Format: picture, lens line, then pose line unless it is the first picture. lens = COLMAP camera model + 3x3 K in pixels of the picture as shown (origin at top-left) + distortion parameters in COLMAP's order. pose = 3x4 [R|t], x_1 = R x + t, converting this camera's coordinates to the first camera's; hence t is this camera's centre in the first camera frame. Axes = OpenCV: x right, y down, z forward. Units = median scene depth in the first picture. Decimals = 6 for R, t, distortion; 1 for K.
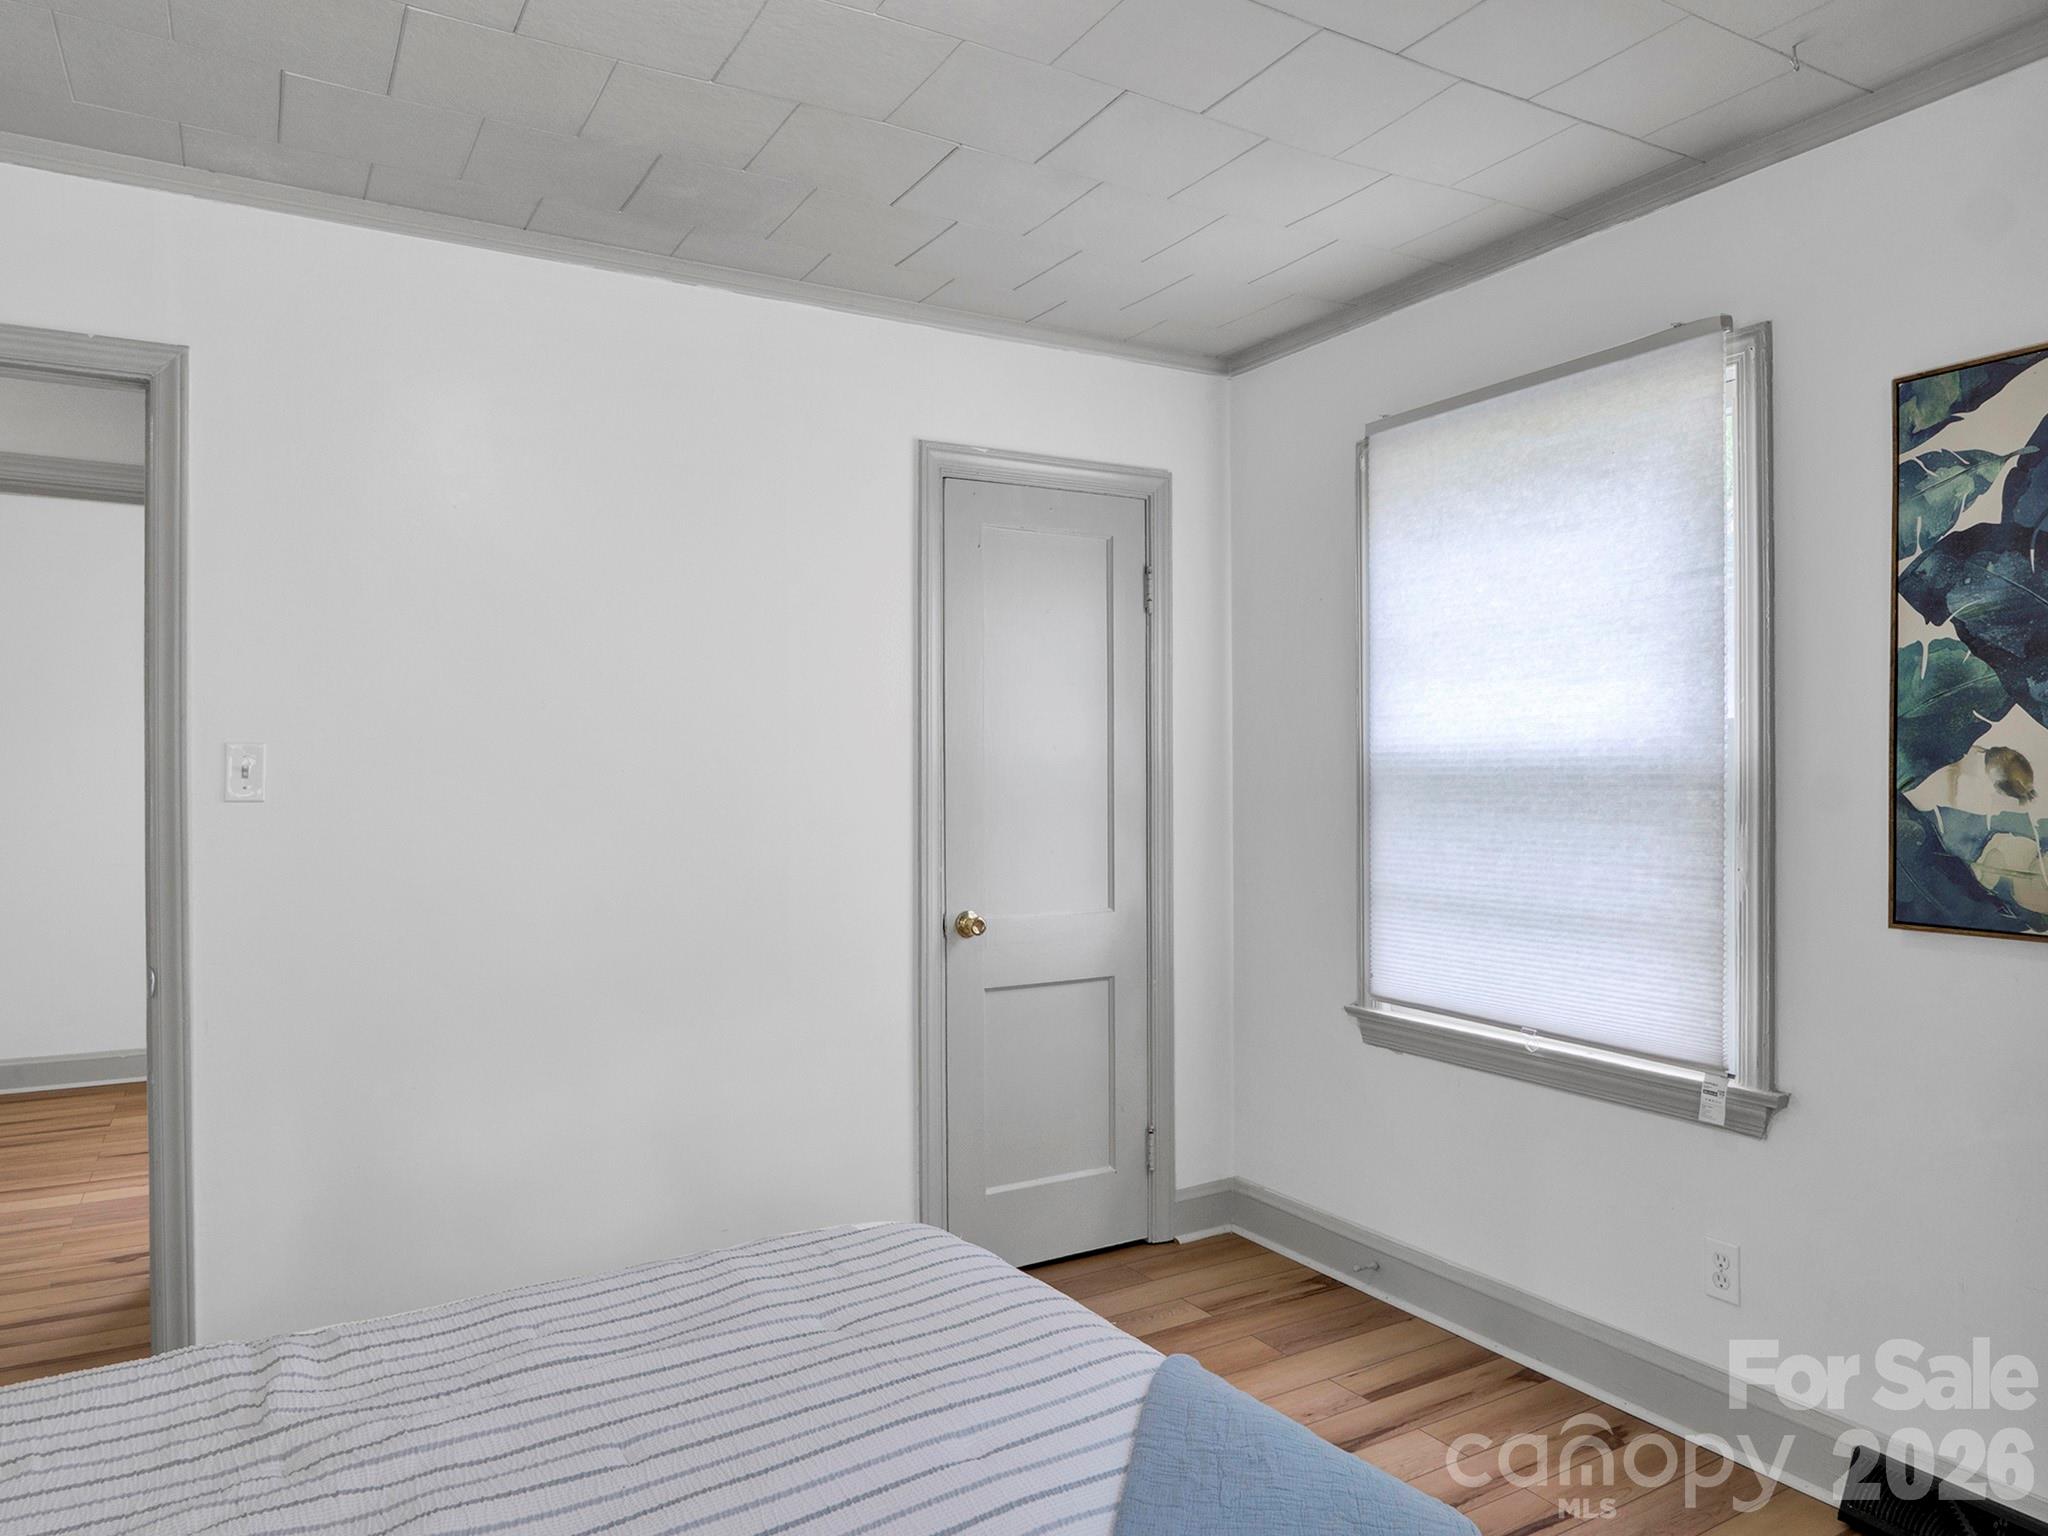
lens RADIAL K [[1315.7, 0, 1027.6], [0, 1315.7, 775.0], [0, 0, 1]] dist [-0.027745, 0.004182]
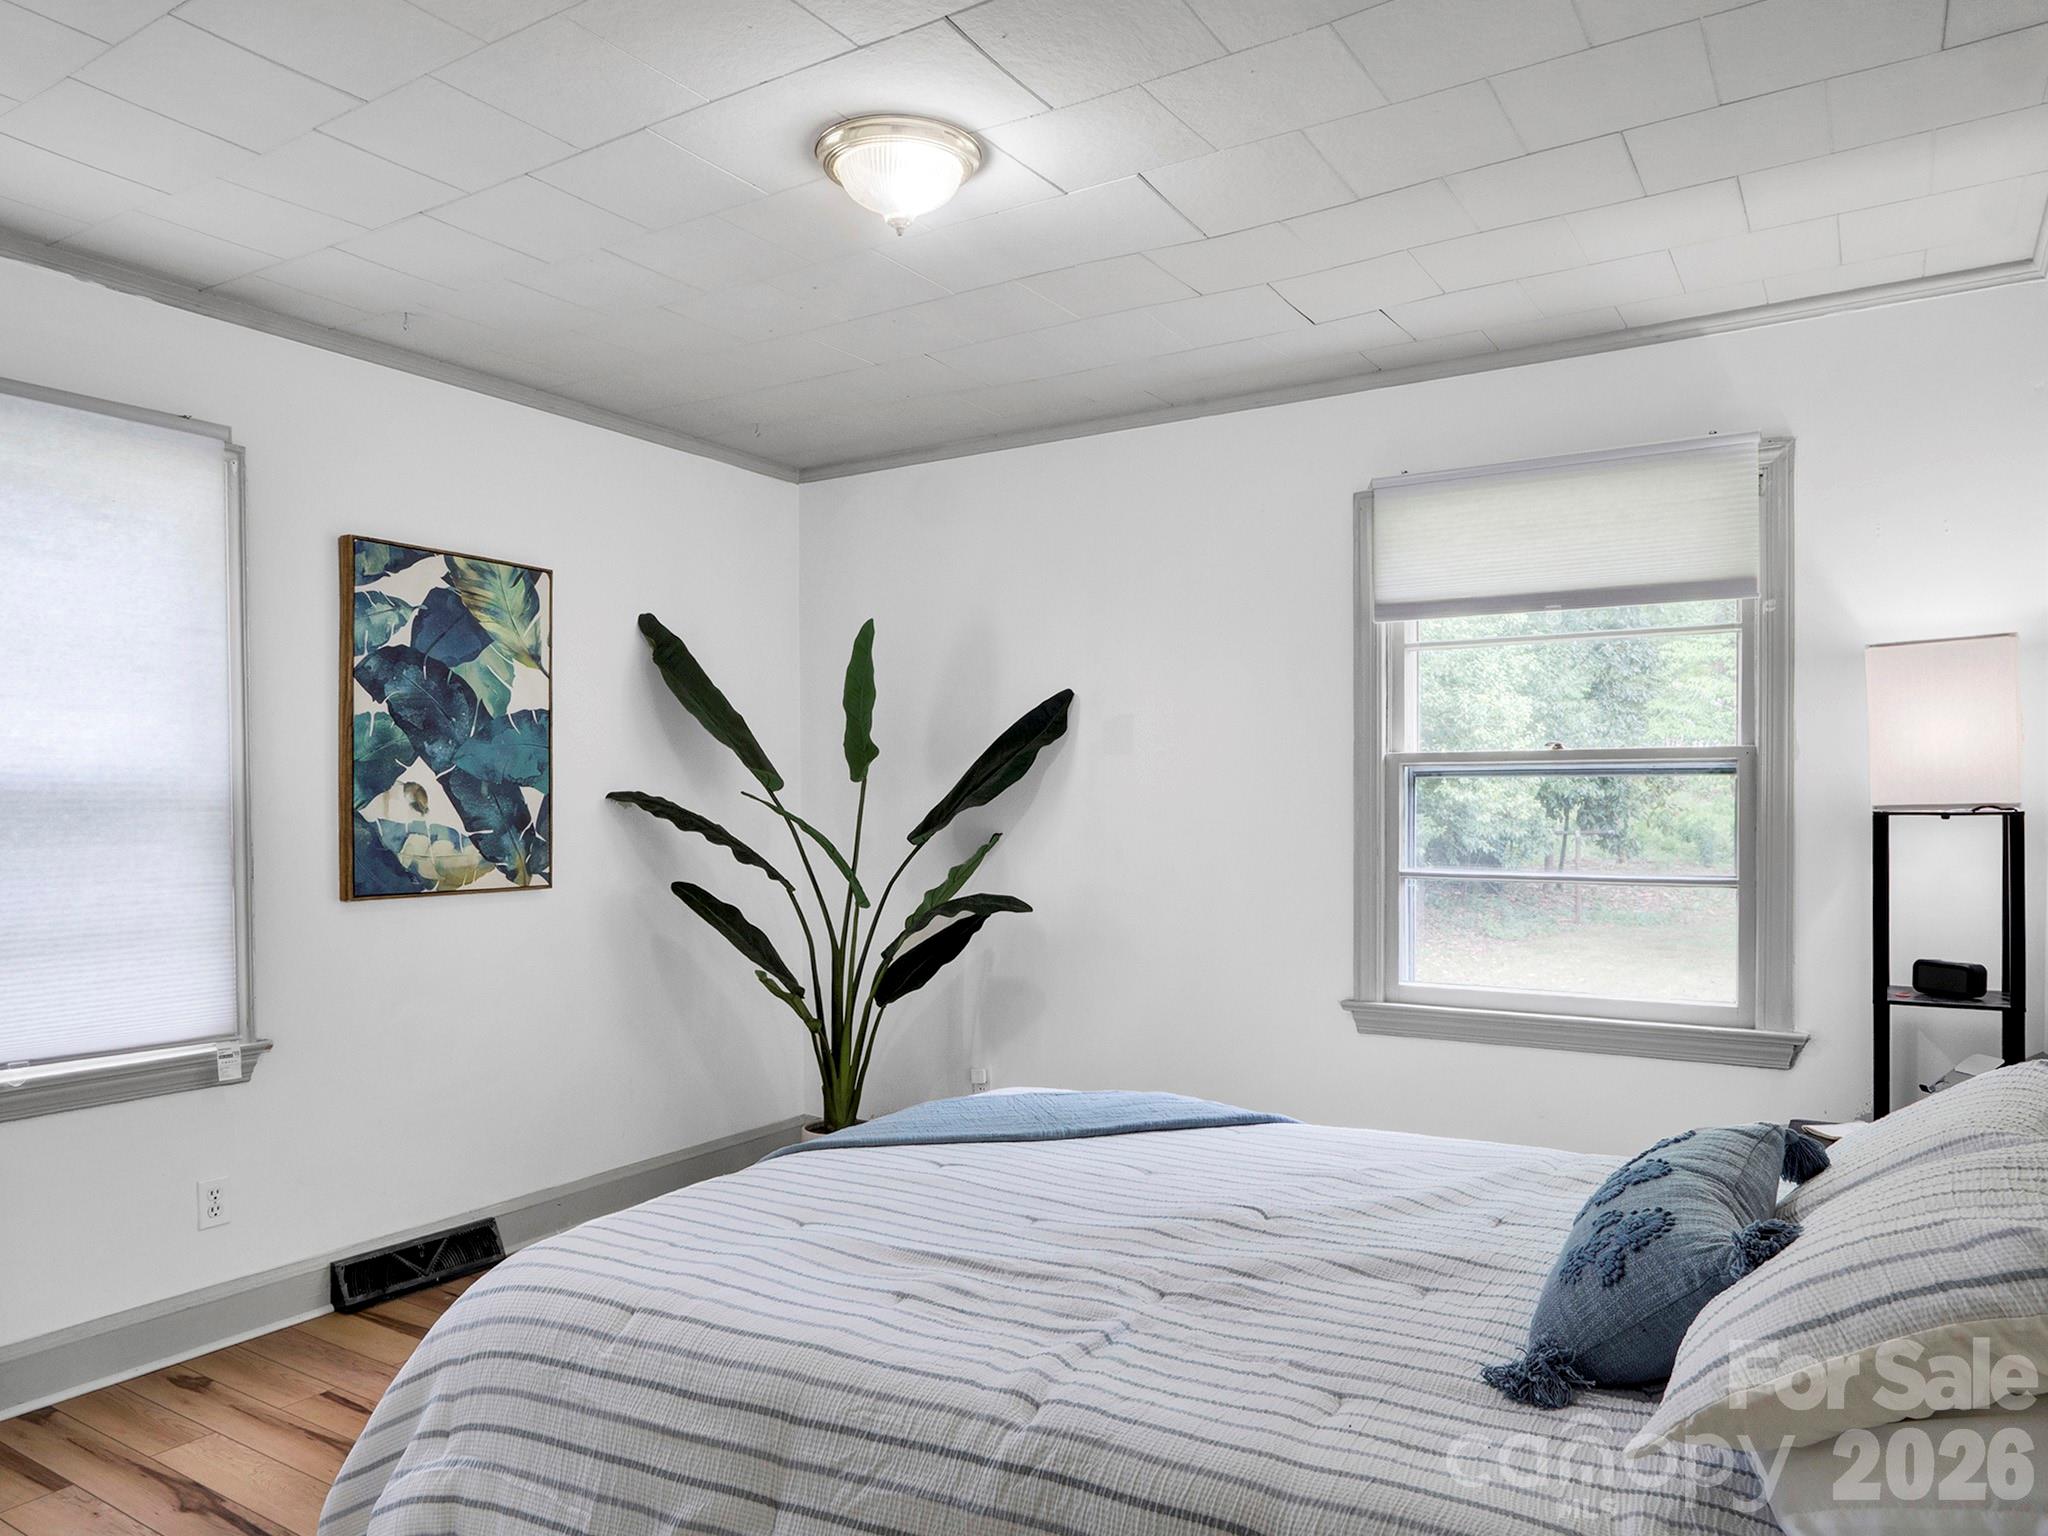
lens RADIAL K [[1315.7, 0, 1027.6], [0, 1315.7, 775.0], [0, 0, 1]] dist [-0.027745, 0.004182]
pose [[-0.445823, 0.012196, 0.895038, -1.053238], [-0.001438, 0.999896, -0.014342, -0.007163], [-0.895120, -0.007681, -0.445759, 0.996973]]
